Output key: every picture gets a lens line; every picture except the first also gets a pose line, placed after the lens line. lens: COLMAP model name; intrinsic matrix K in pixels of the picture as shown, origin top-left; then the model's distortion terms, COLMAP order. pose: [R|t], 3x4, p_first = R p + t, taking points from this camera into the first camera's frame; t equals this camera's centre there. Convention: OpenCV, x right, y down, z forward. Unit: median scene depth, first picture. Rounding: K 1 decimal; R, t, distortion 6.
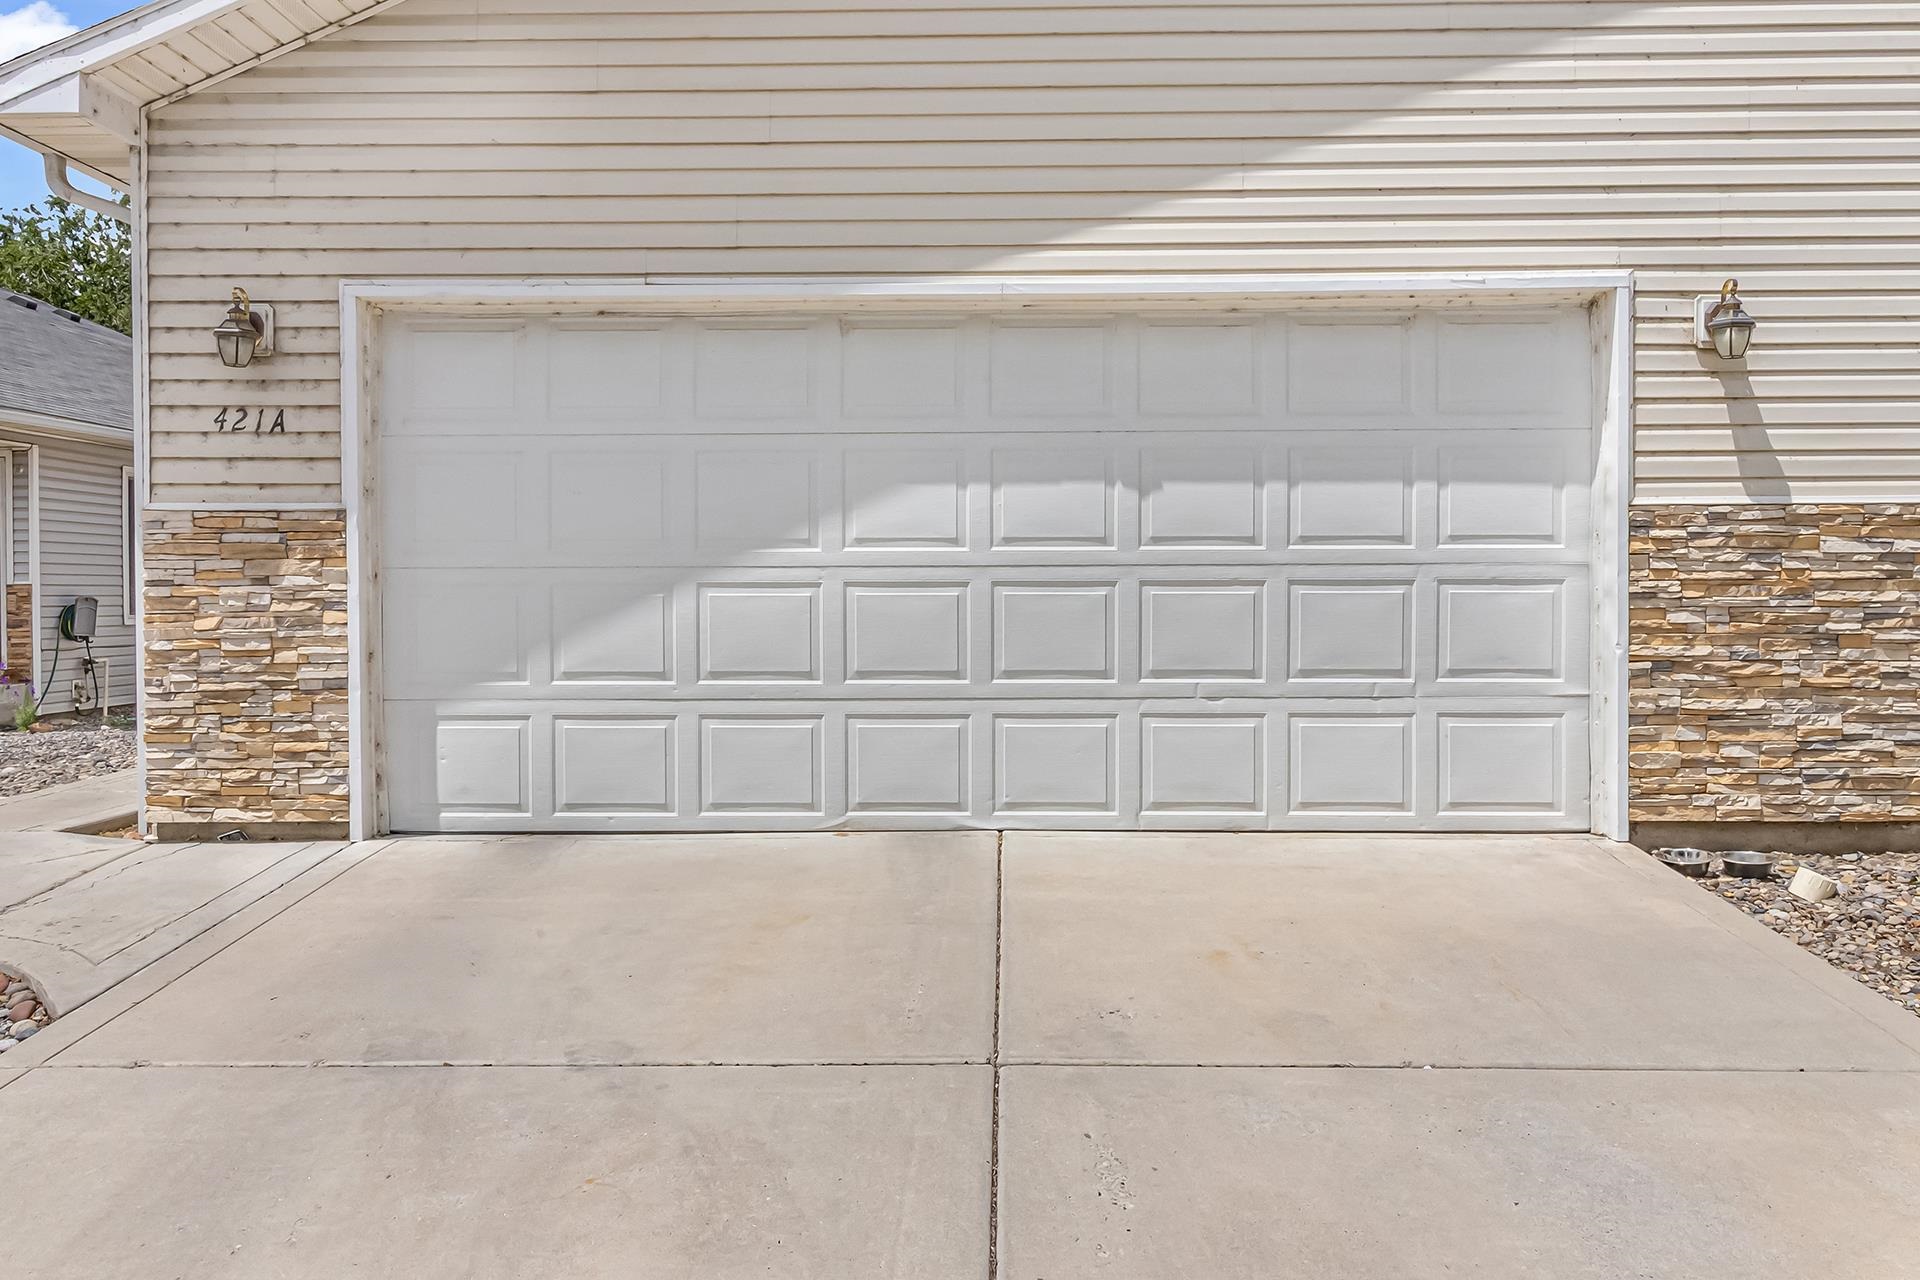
lens RADIAL K [[1573.1, 0, 967.5], [0, 1573.1, 647.3], [0, 0, 1]] dist [0.008295, -0.006732]
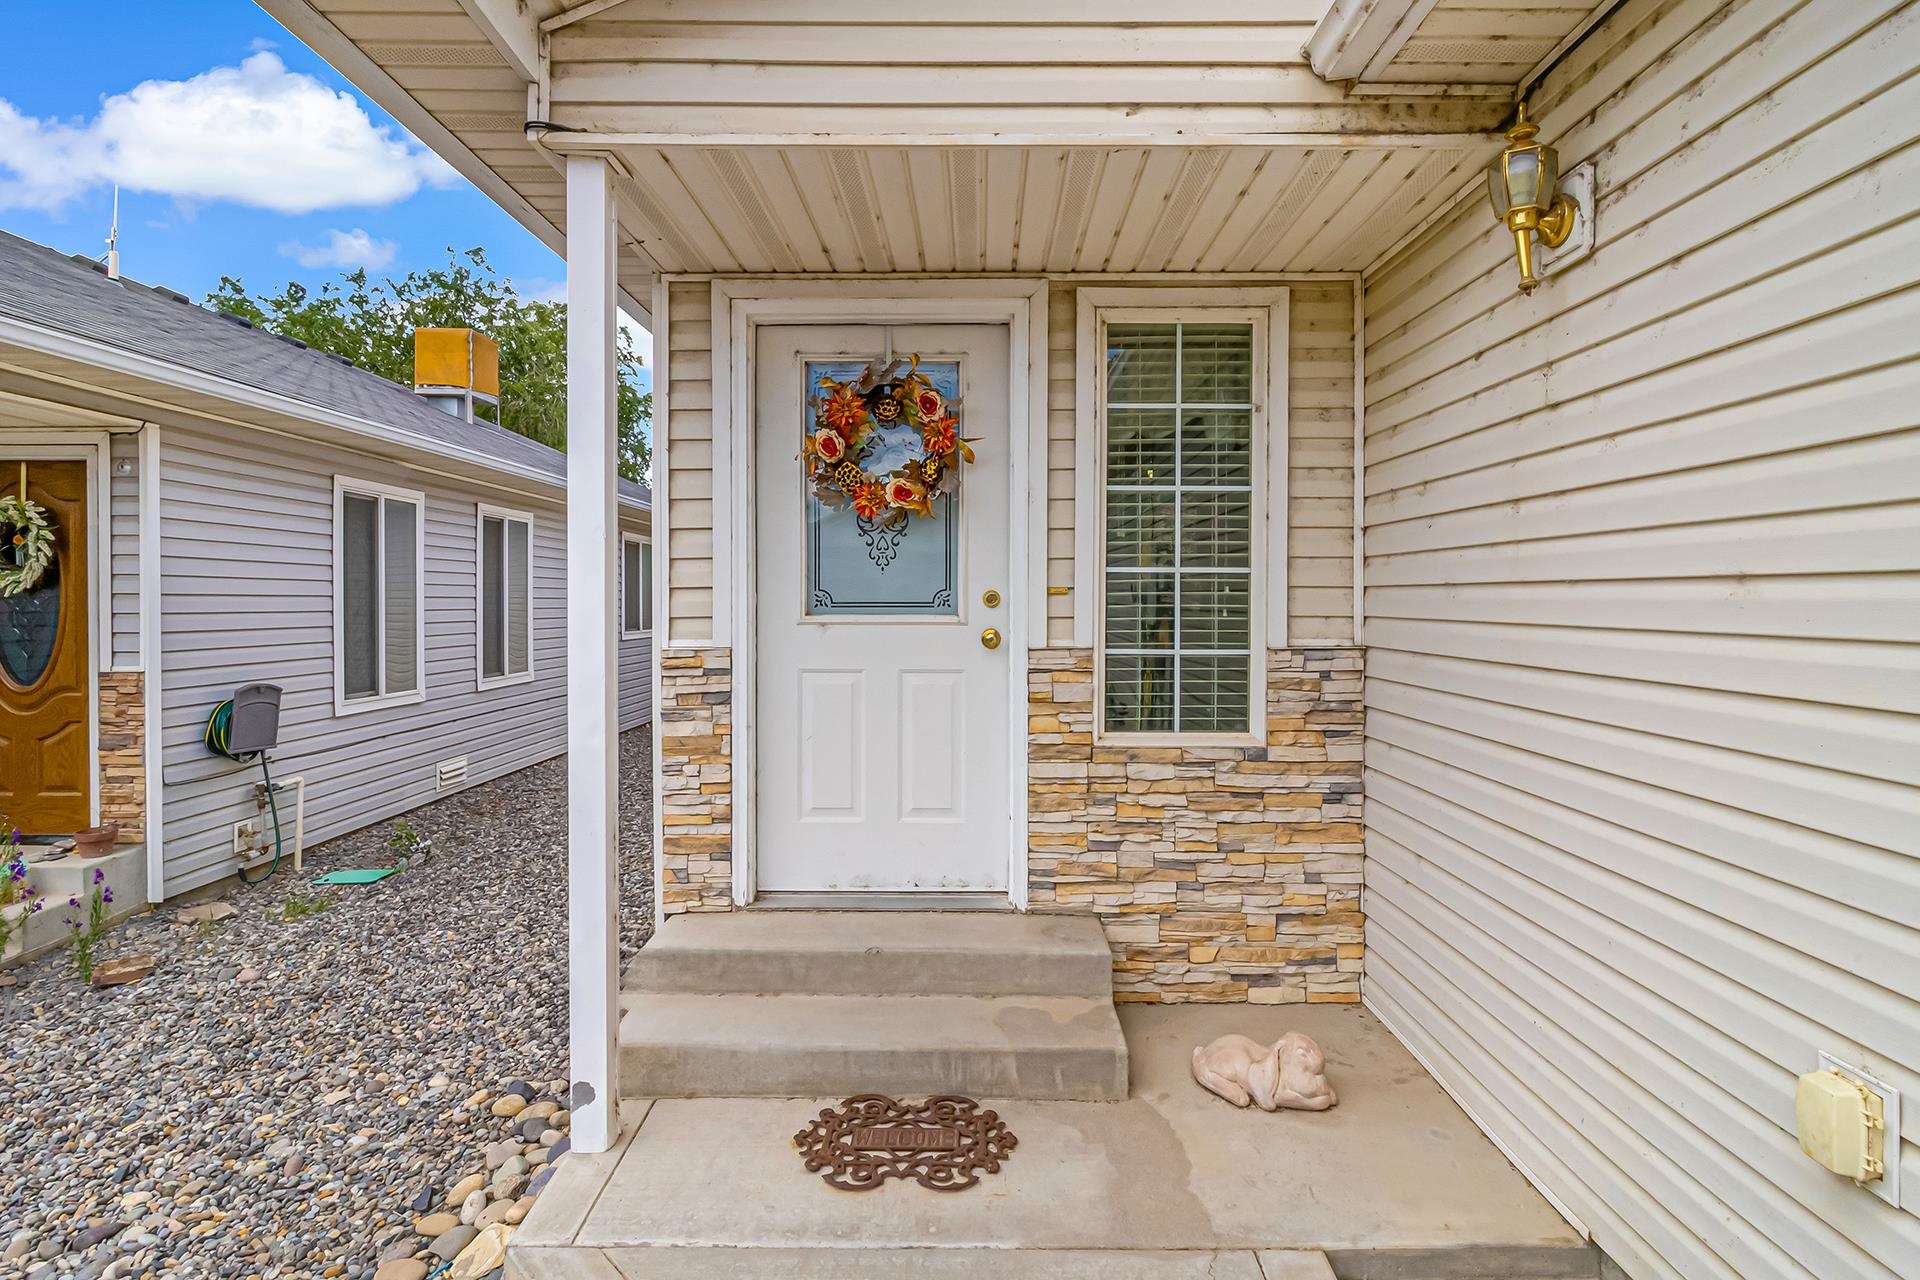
lens RADIAL K [[985.5, 0, 962.0], [0, 985.5, 635.6], [0, 0, 1]] dist [0.000521, 0.000059]
pose [[0.999939, 0.005330, 0.009670, -0.735507], [-0.005337, 0.999986, 0.000668, -0.131238], [-0.009666, -0.000720, 0.999953, 1.552915]]
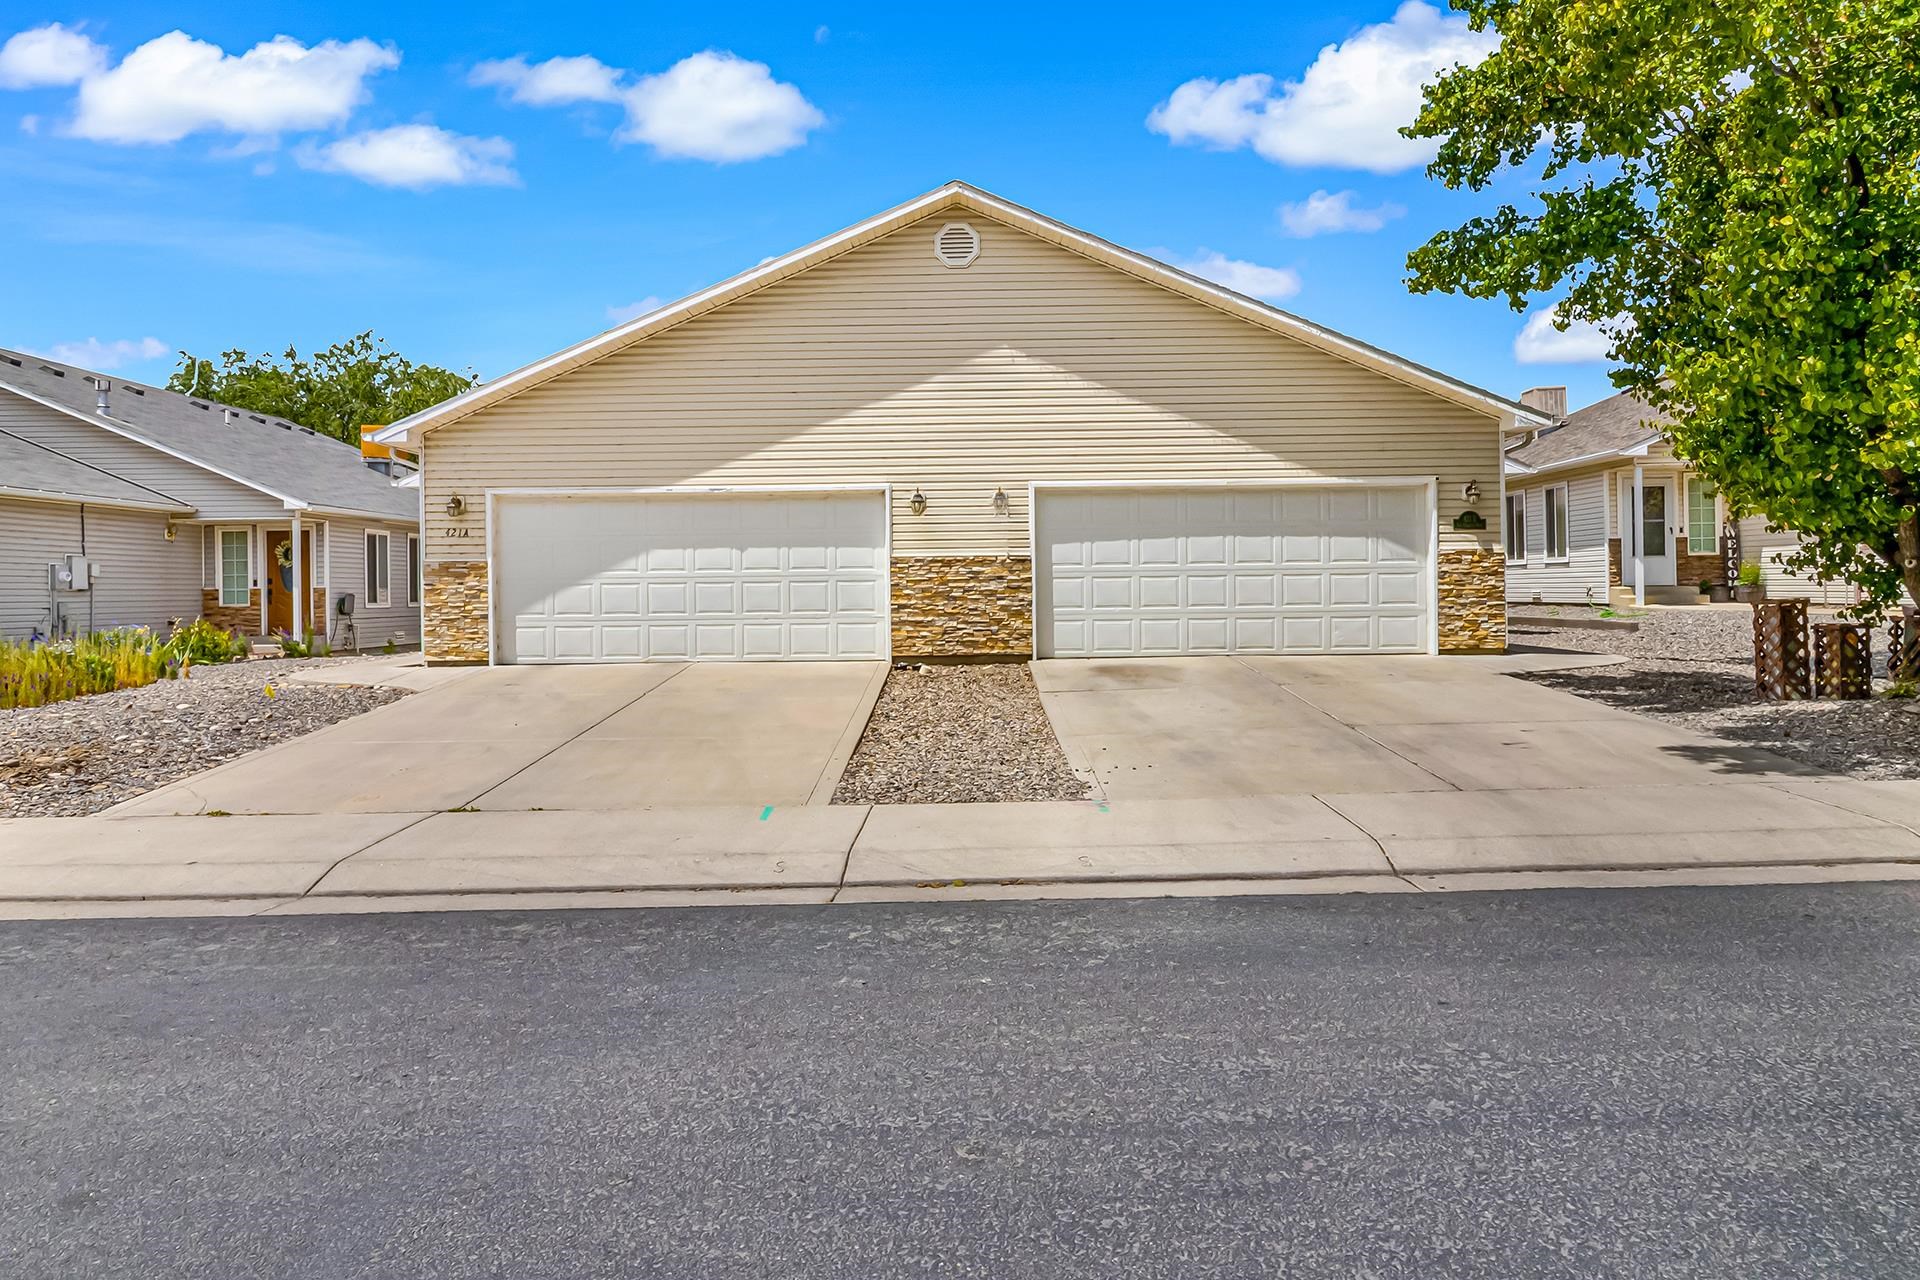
lens RADIAL K [[1202.8, 0, 951.0], [0, 1202.8, 623.8], [0, 0, 1]] dist [-0.004922, 0.000379]
pose [[0.999903, -0.007705, 0.011627, 0.500177], [0.007808, 0.999930, -0.008850, 0.066794], [-0.011558, 0.008940, 0.999893, -1.404937]]
